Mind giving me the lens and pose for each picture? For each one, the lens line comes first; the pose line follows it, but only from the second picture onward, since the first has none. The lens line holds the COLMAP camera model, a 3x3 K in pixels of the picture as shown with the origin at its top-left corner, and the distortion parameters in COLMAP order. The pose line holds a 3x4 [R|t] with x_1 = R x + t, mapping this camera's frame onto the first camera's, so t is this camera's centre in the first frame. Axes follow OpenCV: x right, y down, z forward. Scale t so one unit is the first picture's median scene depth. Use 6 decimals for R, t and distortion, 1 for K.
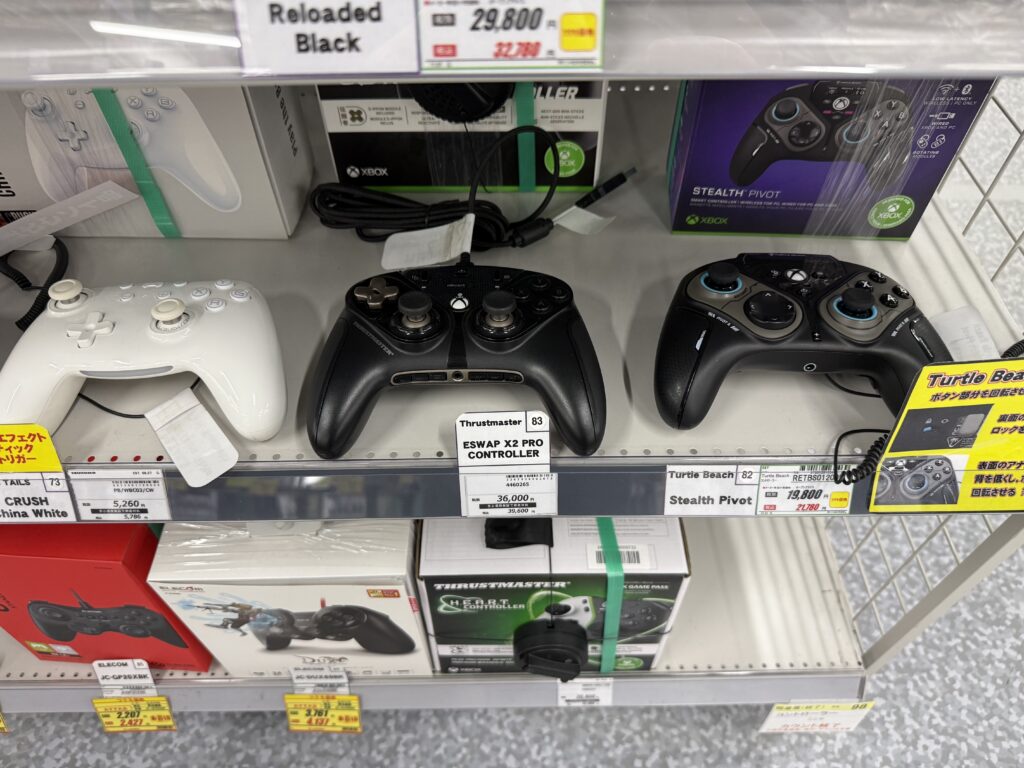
lens RADIAL K [[737.1, 0, 511.9], [0, 737.1, 386.8], [0, 0, 1]] dist [-0.005603, -0.001286]
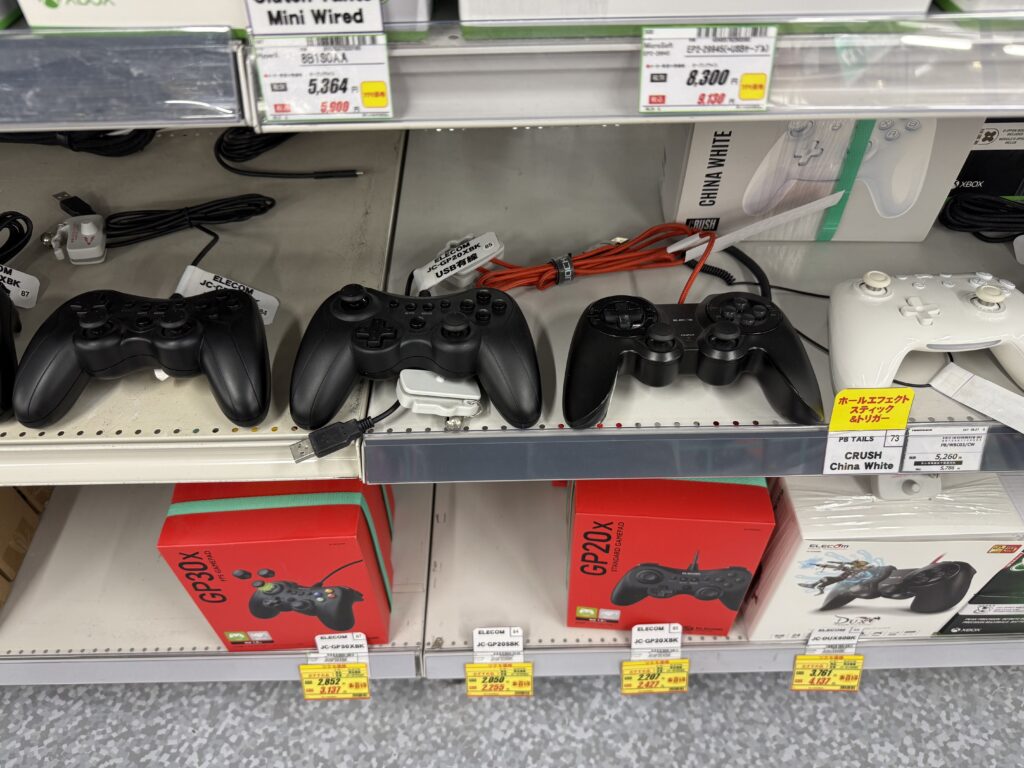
lens RADIAL K [[707.9, 0, 509.2], [0, 707.9, 377.9], [0, 0, 1]] dist [-0.004024, -0.000870]
pose [[0.999969, -0.007760, 0.001383, -0.611474], [0.007828, 0.998264, -0.058377, 0.045275], [-0.000928, 0.058386, 0.998294, -0.082066]]
